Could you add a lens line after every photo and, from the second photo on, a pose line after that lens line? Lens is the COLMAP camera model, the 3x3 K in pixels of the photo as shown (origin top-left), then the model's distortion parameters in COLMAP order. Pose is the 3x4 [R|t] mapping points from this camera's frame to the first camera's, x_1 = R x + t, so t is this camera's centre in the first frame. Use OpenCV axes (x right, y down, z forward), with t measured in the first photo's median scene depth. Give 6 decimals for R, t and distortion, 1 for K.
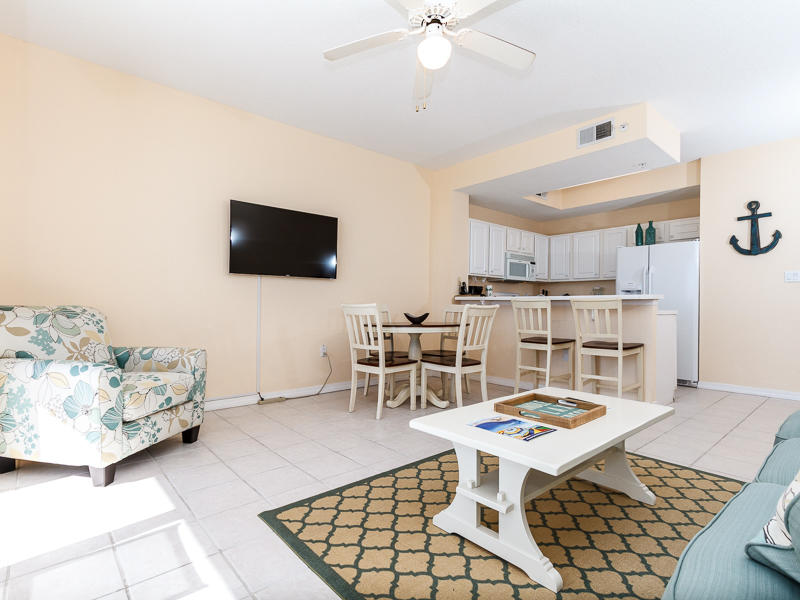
lens RADIAL K [[418.3, 0, 396.9], [0, 418.3, 304.8], [0, 0, 1]] dist [0.000732, 0.000194]
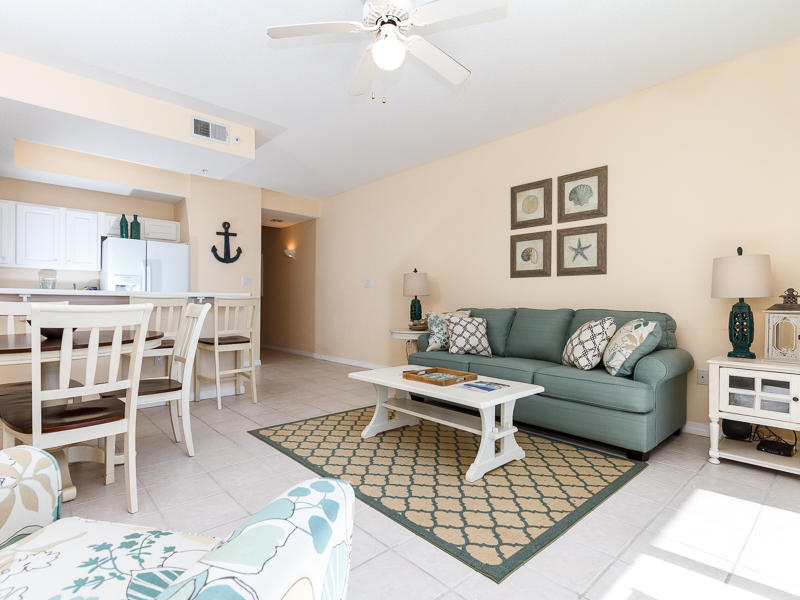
lens RADIAL K [[401.2, 0, 400.0], [0, 401.2, 300.0], [0, 0, 1]] dist [0.004755, -0.001092]
pose [[-0.028930, -0.001298, 0.999581, -0.420367], [-0.009957, 0.999950, 0.001010, -0.008186], [-0.999532, -0.009924, -0.028942, 0.475122]]
